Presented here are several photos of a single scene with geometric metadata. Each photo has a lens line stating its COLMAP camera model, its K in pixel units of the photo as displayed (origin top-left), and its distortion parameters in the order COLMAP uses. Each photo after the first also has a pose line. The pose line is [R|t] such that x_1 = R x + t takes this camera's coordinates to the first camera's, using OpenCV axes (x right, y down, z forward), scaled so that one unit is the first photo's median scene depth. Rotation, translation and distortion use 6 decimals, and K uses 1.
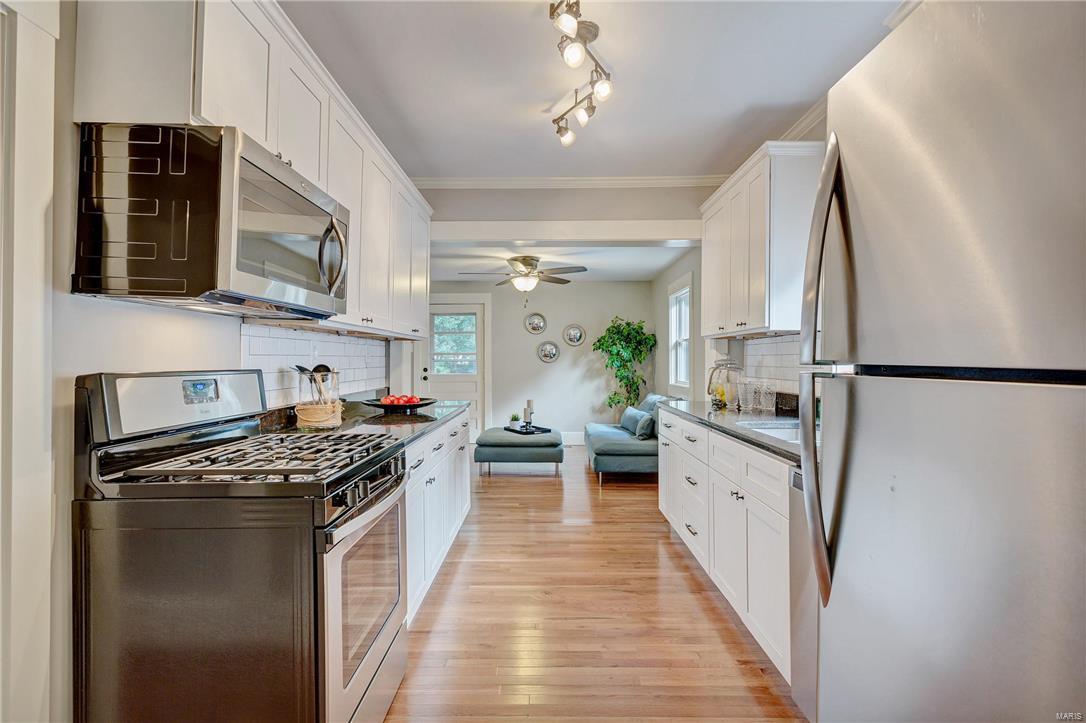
lens RADIAL K [[528.4, 0, 545.8], [0, 528.4, 358.7], [0, 0, 1]] dist [-0.003258, 0.003129]
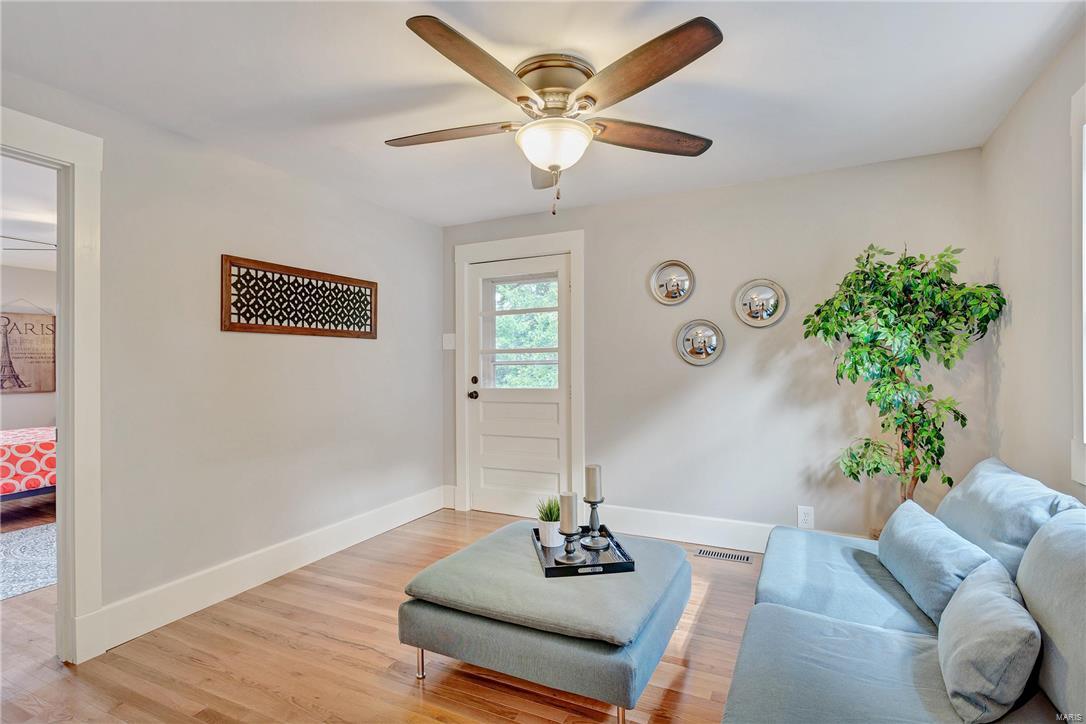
lens RADIAL K [[528.4, 0, 545.1], [0, 528.4, 366.5], [0, 0, 1]] dist [-0.003258, 0.003129]
pose [[0.897223, -0.005398, -0.441544, 0.090307], [0.010814, 0.999894, 0.009752, 0.001736], [0.441444, -0.013525, 0.897187, 0.547598]]
